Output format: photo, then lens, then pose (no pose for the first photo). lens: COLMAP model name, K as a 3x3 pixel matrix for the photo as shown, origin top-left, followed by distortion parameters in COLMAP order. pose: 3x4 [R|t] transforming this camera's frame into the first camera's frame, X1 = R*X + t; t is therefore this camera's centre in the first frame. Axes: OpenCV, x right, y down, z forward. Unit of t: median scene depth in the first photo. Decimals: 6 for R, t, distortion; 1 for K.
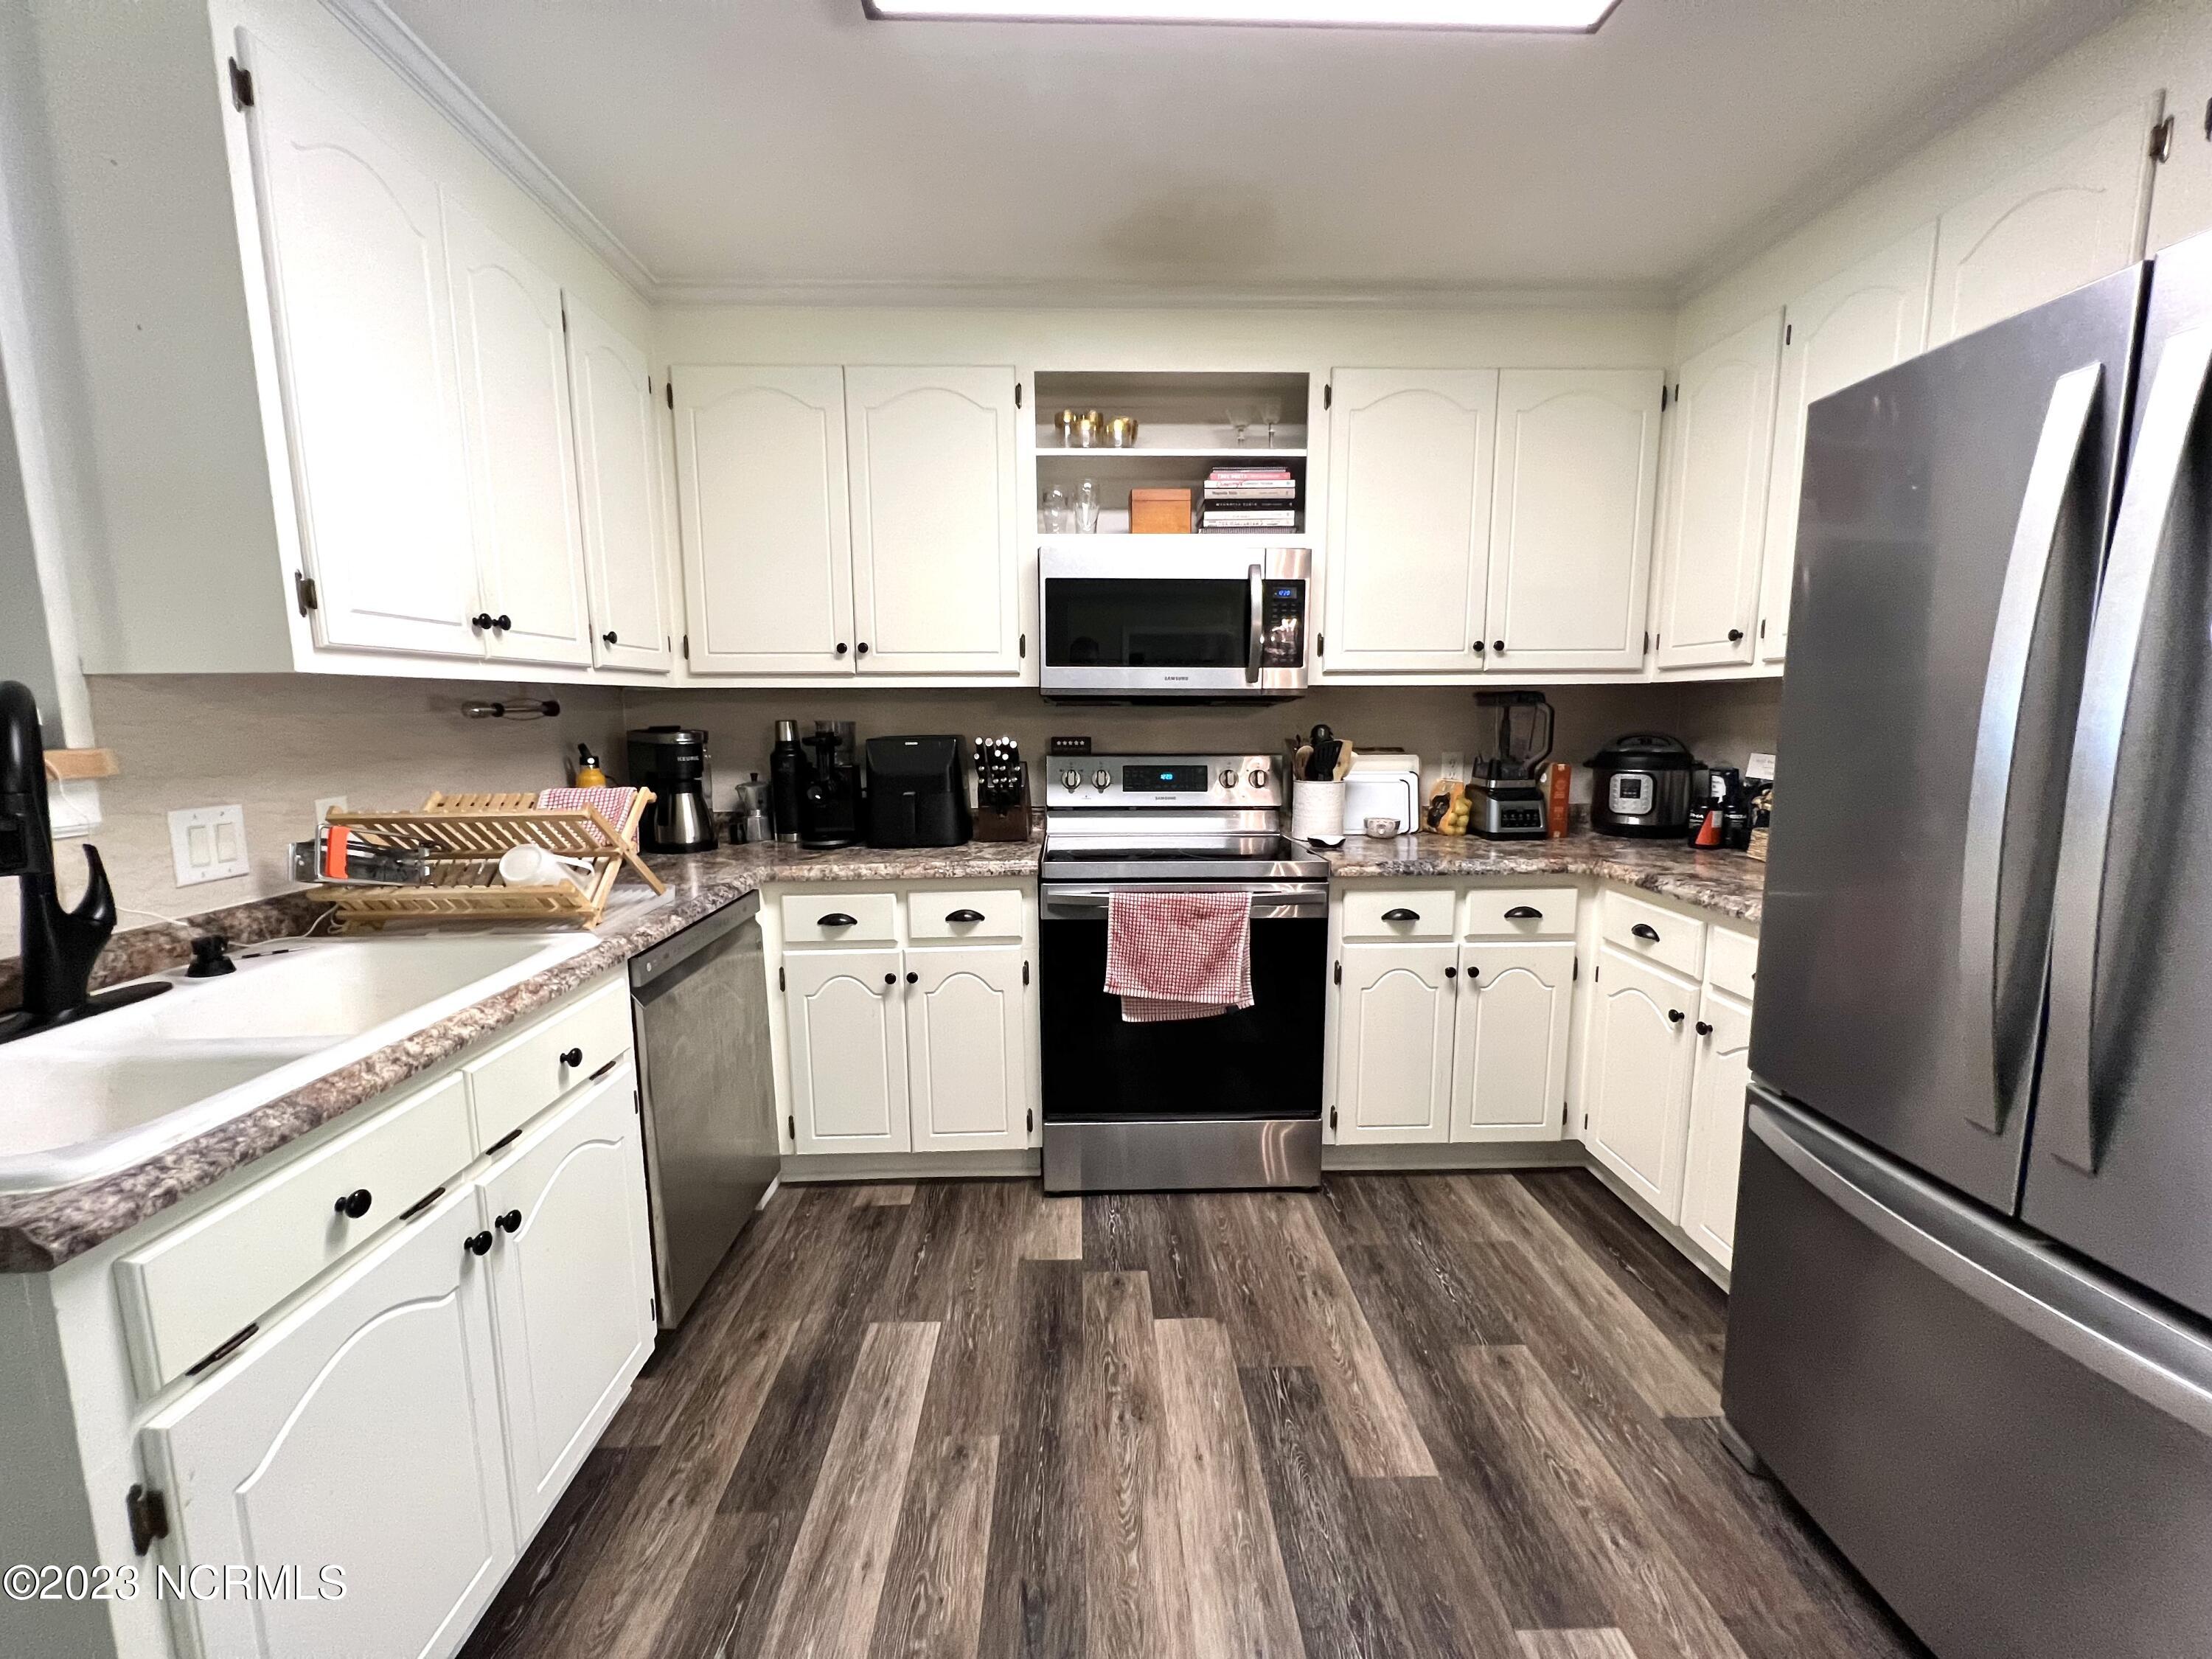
lens RADIAL K [[876.8, 0, 1100.2], [0, 876.8, 825.3], [0, 0, 1]] dist [-0.003019, -0.000253]
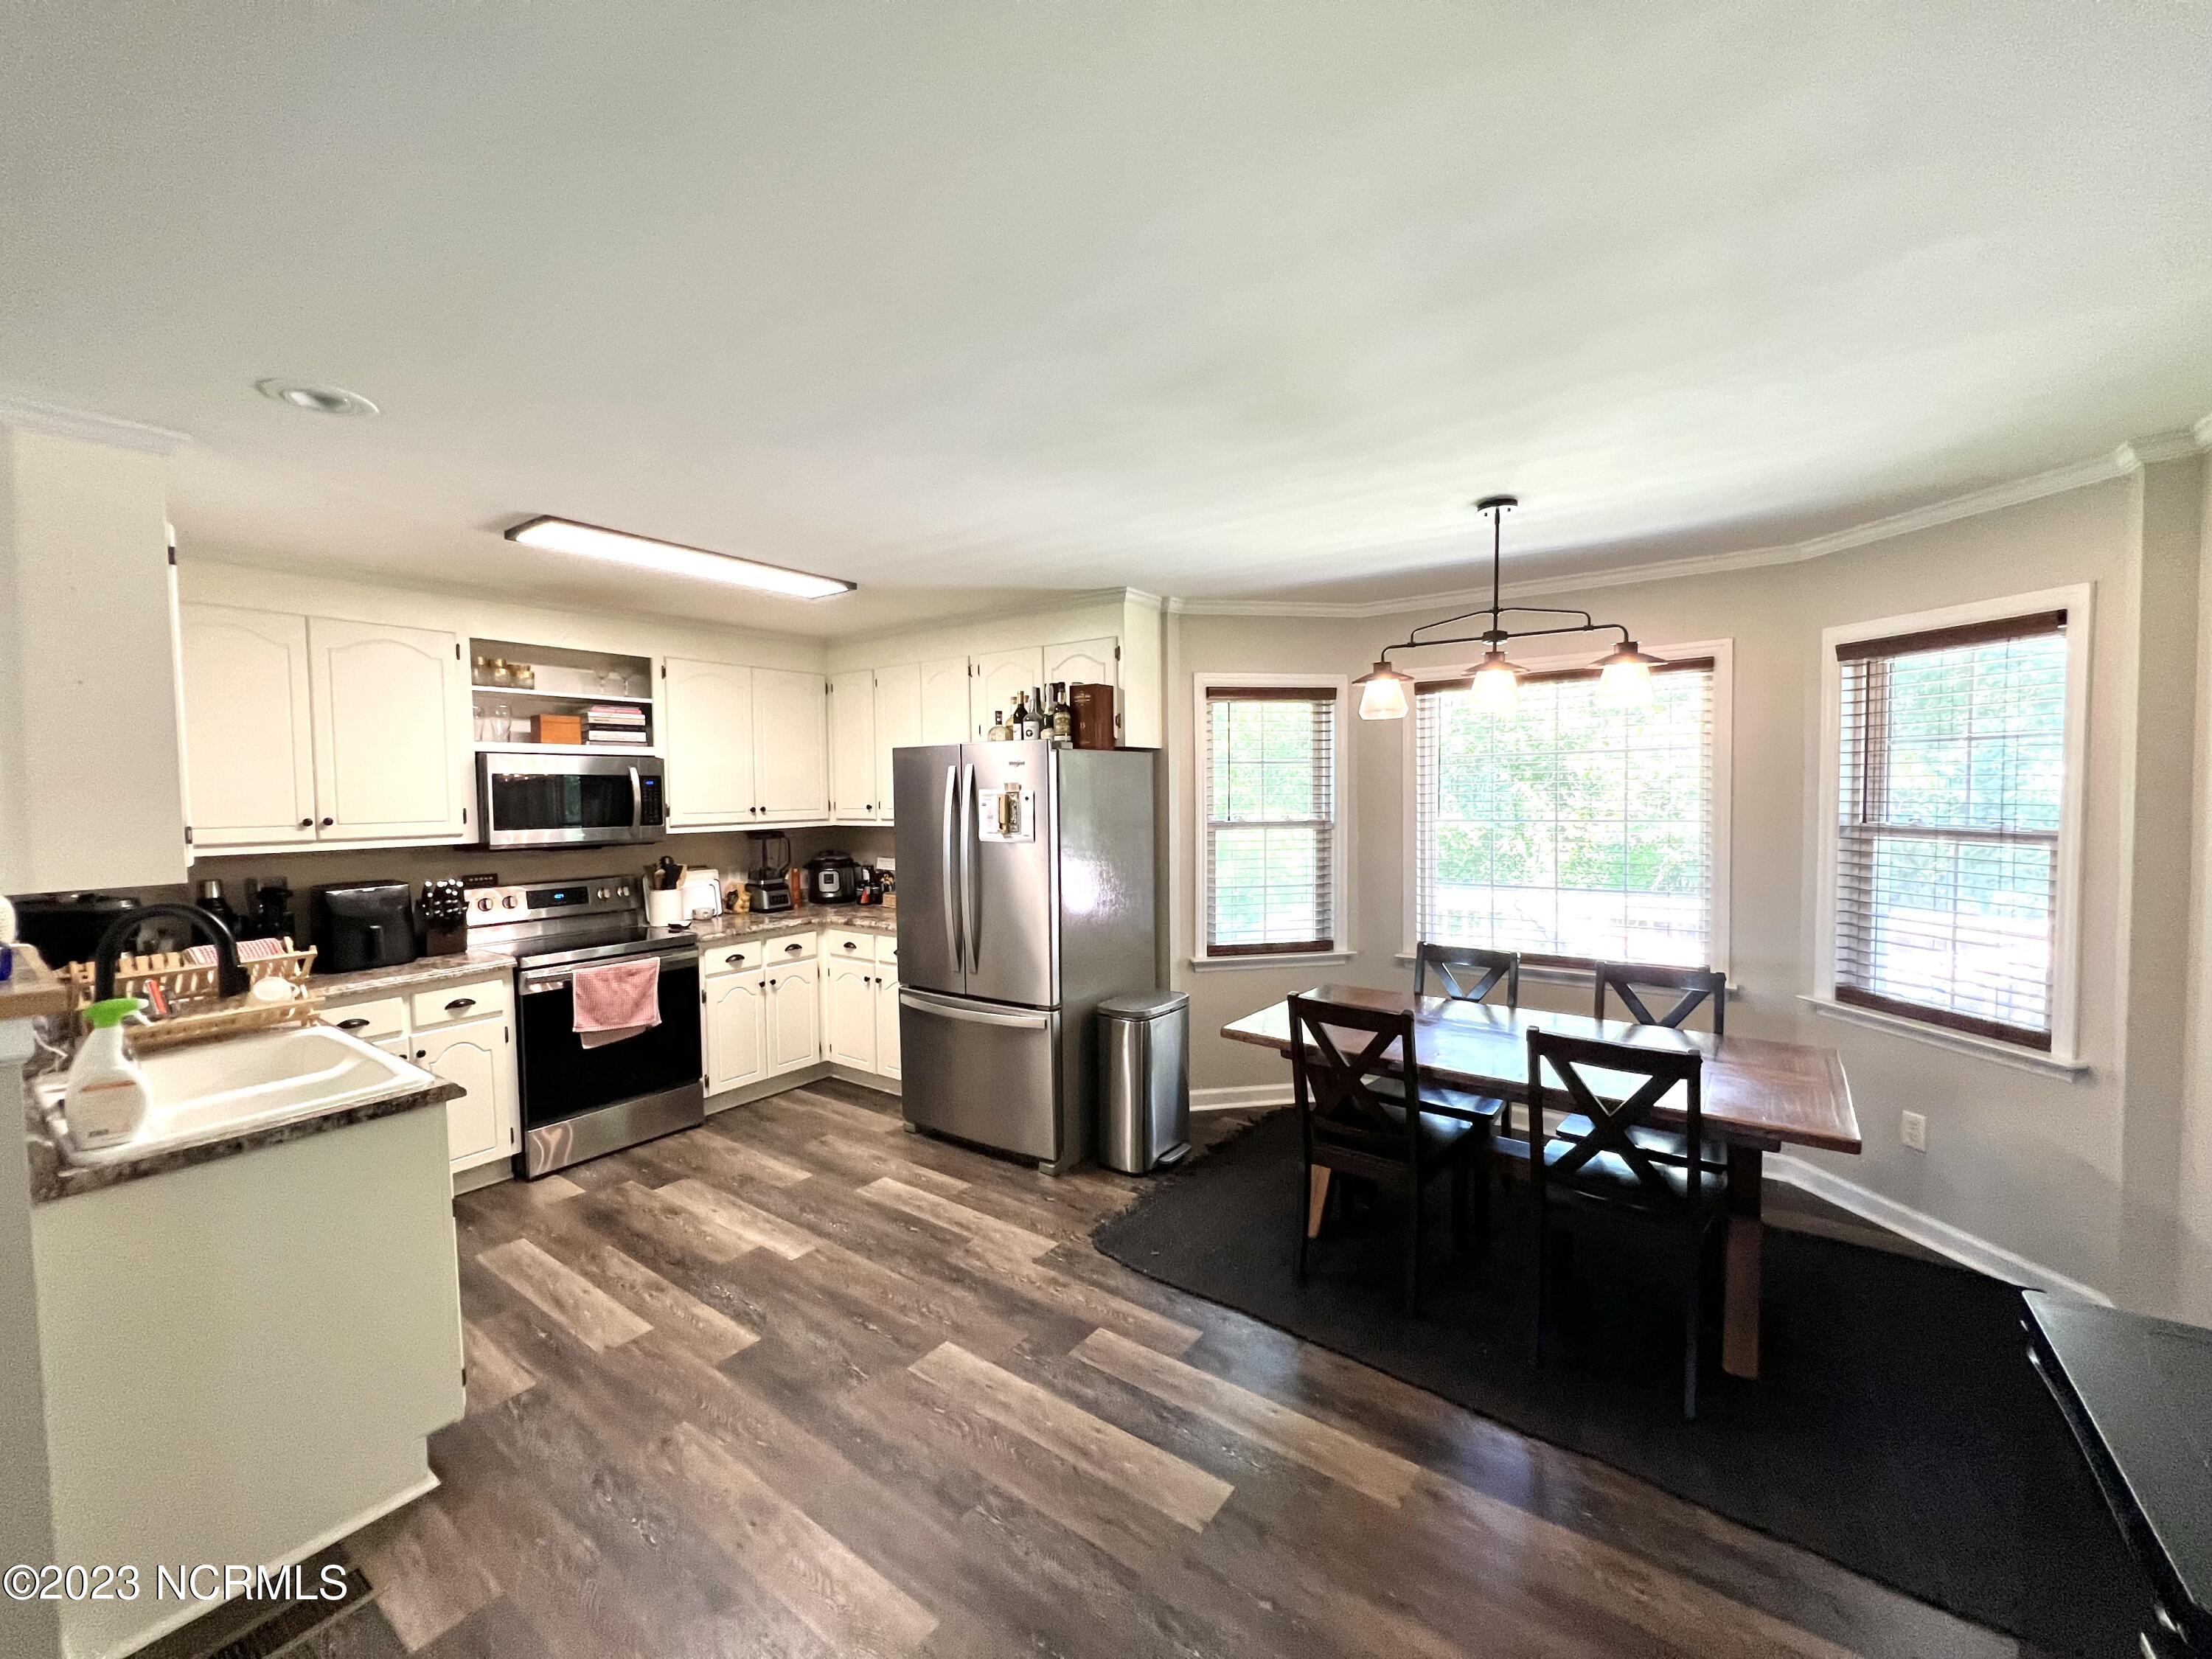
lens RADIAL K [[876.8, 0, 1100.2], [0, 876.8, 825.3], [0, 0, 1]] dist [-0.003019, -0.000253]
pose [[0.605862, -0.034213, 0.794834, -0.634426], [0.113297, 0.992603, -0.043635, -0.007364], [-0.787461, 0.116488, 0.605256, -0.740520]]
